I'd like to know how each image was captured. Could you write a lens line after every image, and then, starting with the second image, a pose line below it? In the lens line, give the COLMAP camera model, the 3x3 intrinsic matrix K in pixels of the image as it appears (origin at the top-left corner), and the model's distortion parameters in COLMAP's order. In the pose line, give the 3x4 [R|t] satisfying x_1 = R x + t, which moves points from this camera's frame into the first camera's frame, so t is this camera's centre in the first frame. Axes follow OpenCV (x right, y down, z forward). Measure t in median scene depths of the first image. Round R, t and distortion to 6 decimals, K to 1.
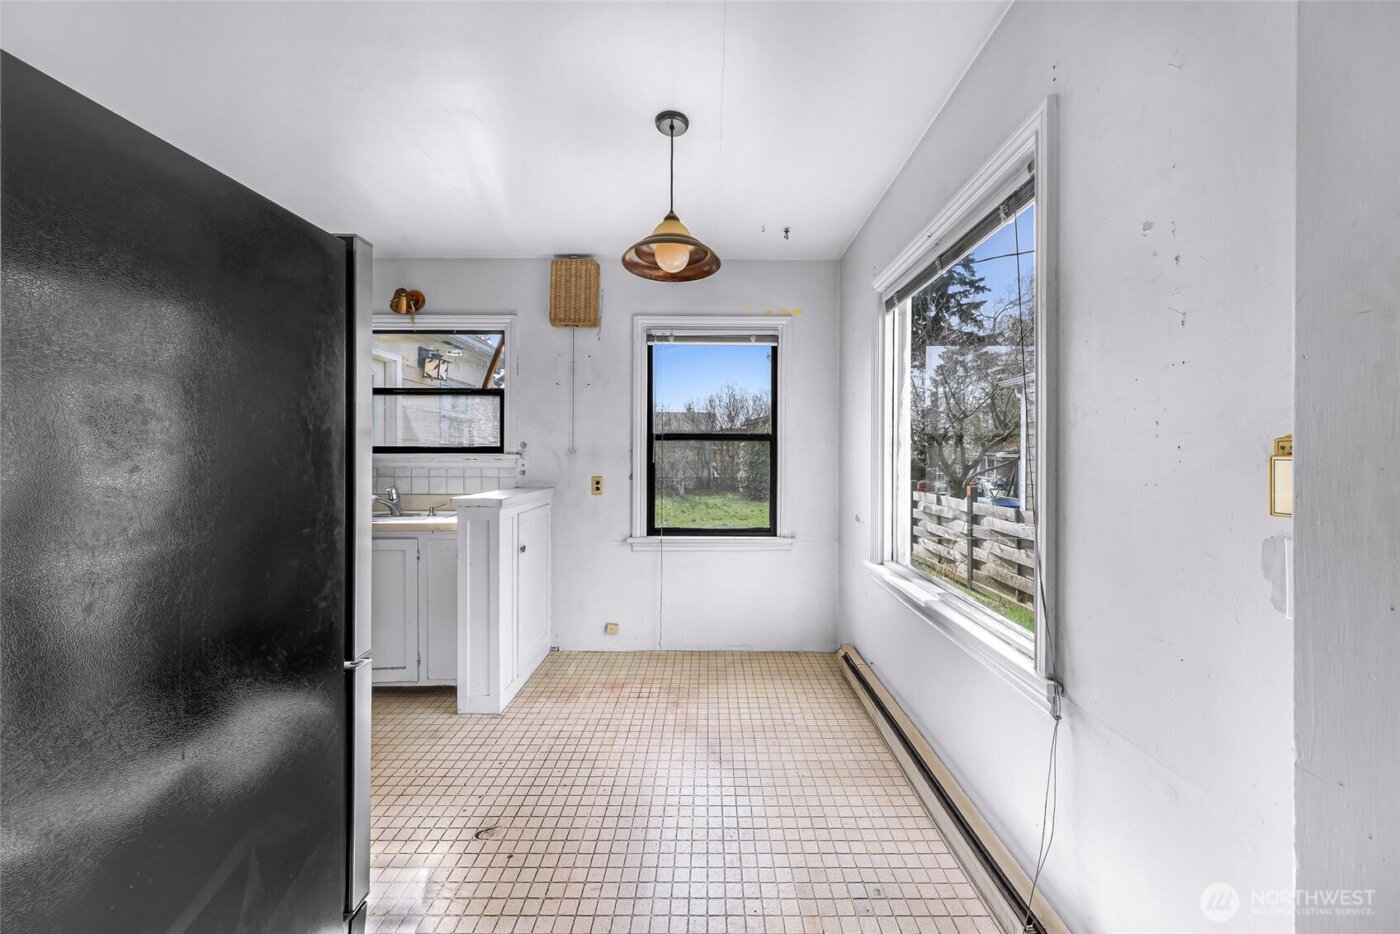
lens RADIAL K [[488.1, 0, 704.5], [0, 488.1, 454.3], [0, 0, 1]] dist [0.008819, -0.000373]
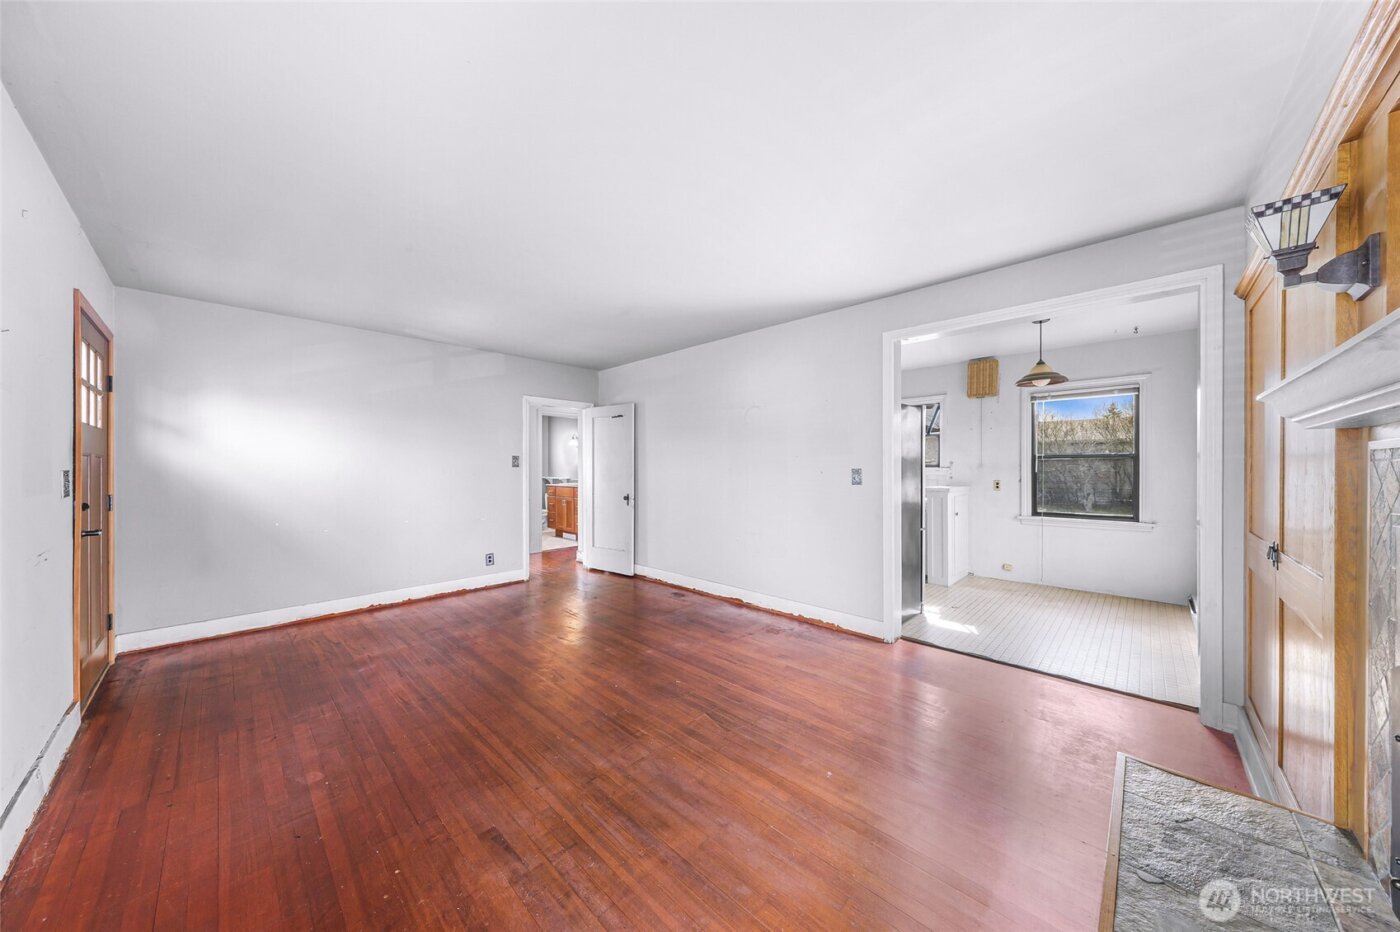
lens RADIAL K [[462.3, 0, 706.3], [0, 462.3, 464.8], [0, 0, 1]] dist [0.006021, 0.000064]
pose [[0.732455, -0.005456, -0.680794, 0.152076], [0.000415, 0.999971, -0.007568, 0.001796], [0.680816, 0.005261, 0.732436, -0.949318]]
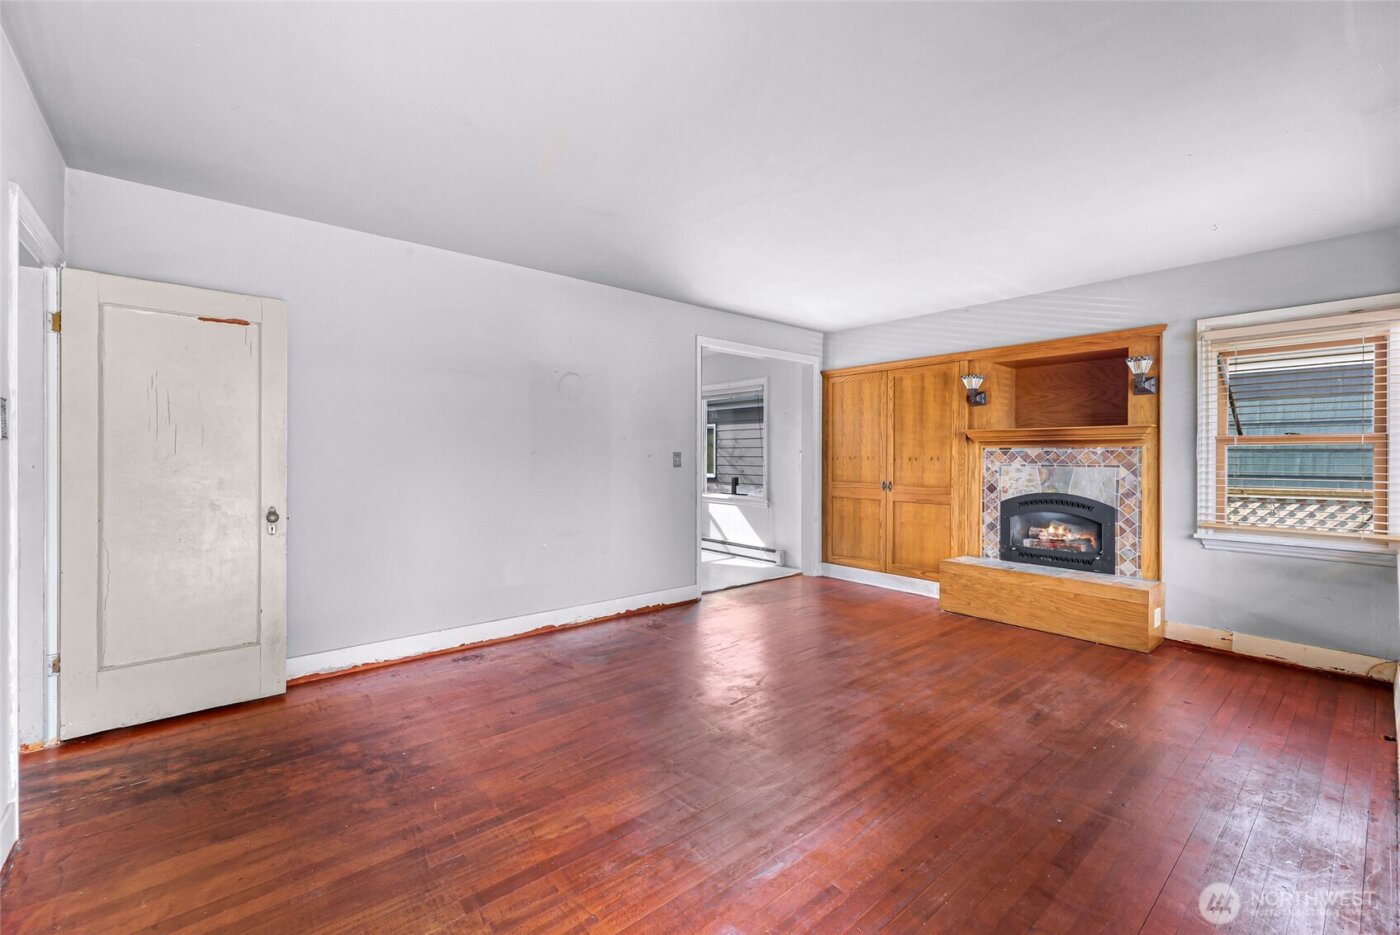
lens RADIAL K [[574.4, 0, 686.5], [0, 574.4, 460.2], [0, 0, 1]] dist [-0.001177, 0.000209]
pose [[0.765150, -0.004368, 0.643837, -1.316491], [-0.001162, 0.999966, 0.008166, 0.010335], [-0.643851, -0.006996, 0.765119, -1.051538]]
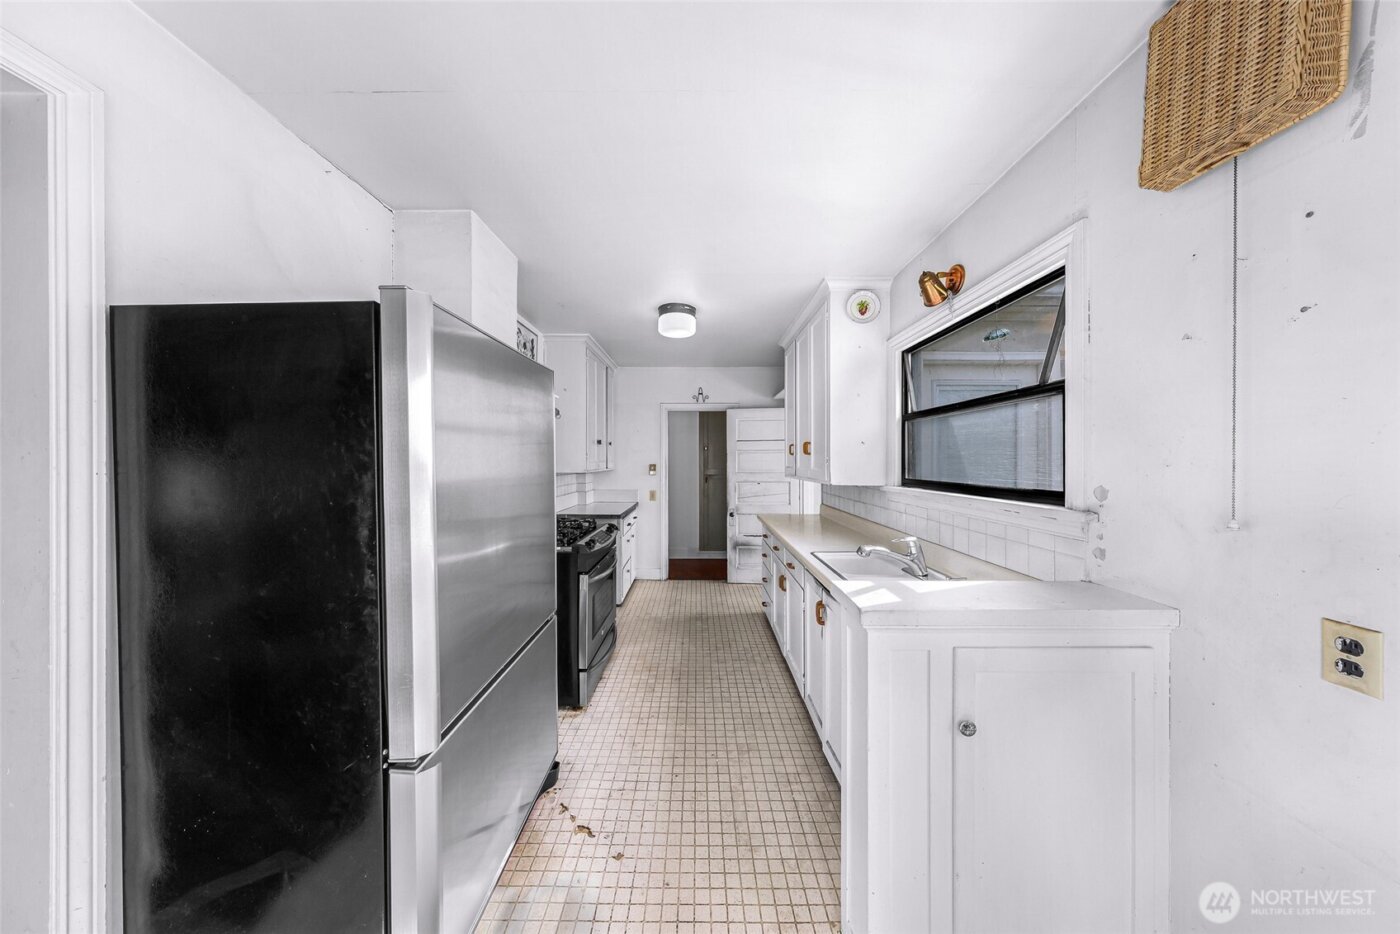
lens RADIAL K [[421.6, 0, 696.1], [0, 421.6, 461.3], [0, 0, 1]] dist [0.002722, -0.000063]
pose [[0.005201, -0.000848, -0.999986, 0.023738], [0.002494, 0.999997, -0.000835, -0.049874], [0.999983, -0.002489, 0.005203, 0.625489]]
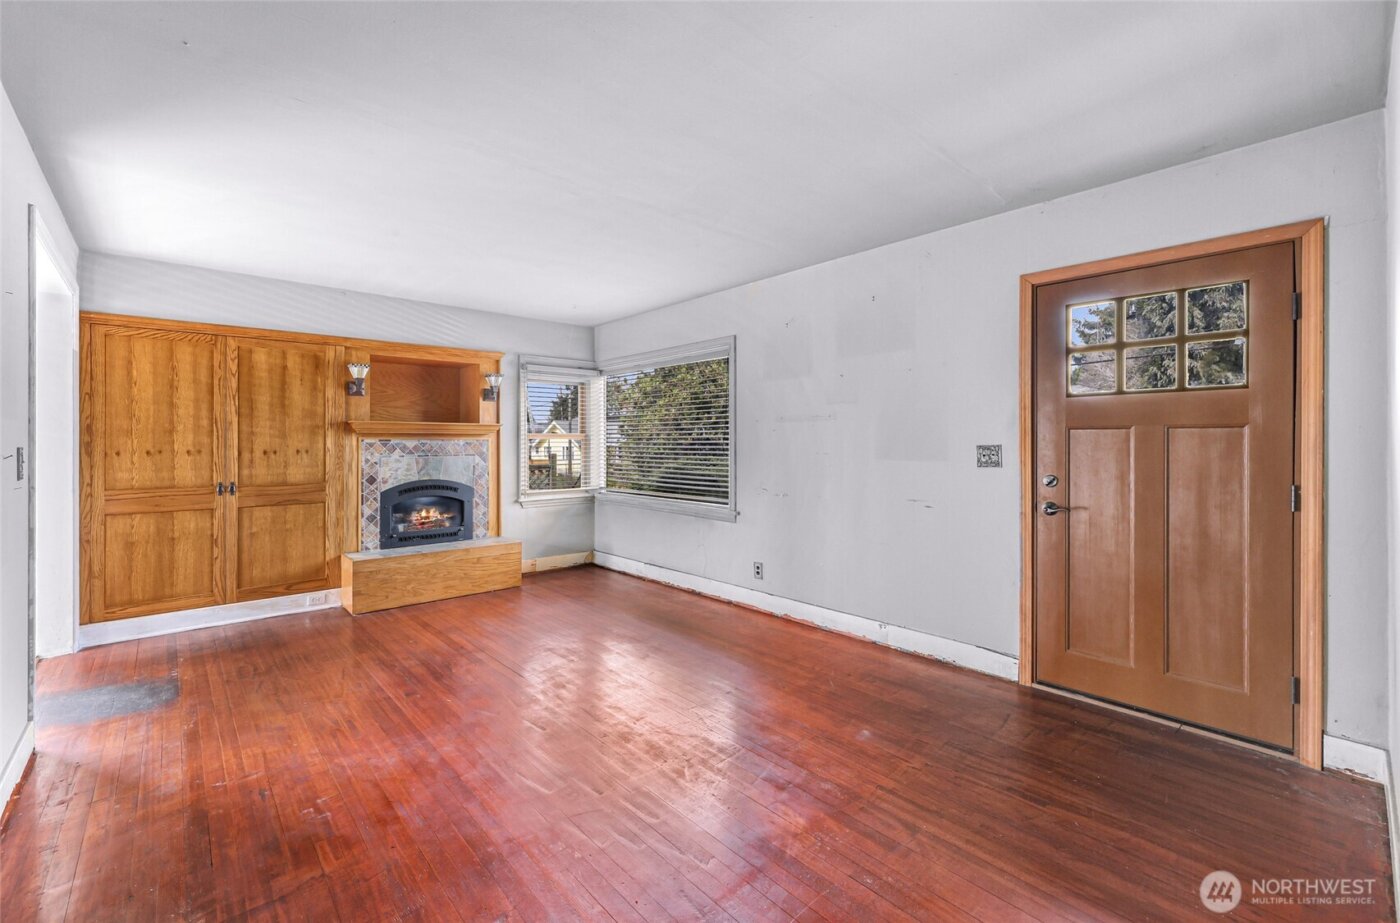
lens RADIAL K [[597.0, 0, 675.4], [0, 597.0, 441.8], [0, 0, 1]] dist [0.006197, -0.000691]
pose [[-0.654574, 0.001818, 0.755996, -1.439415], [0.002877, 0.999996, 0.000086, -0.002549], [-0.755993, 0.002231, -0.654576, 0.009411]]
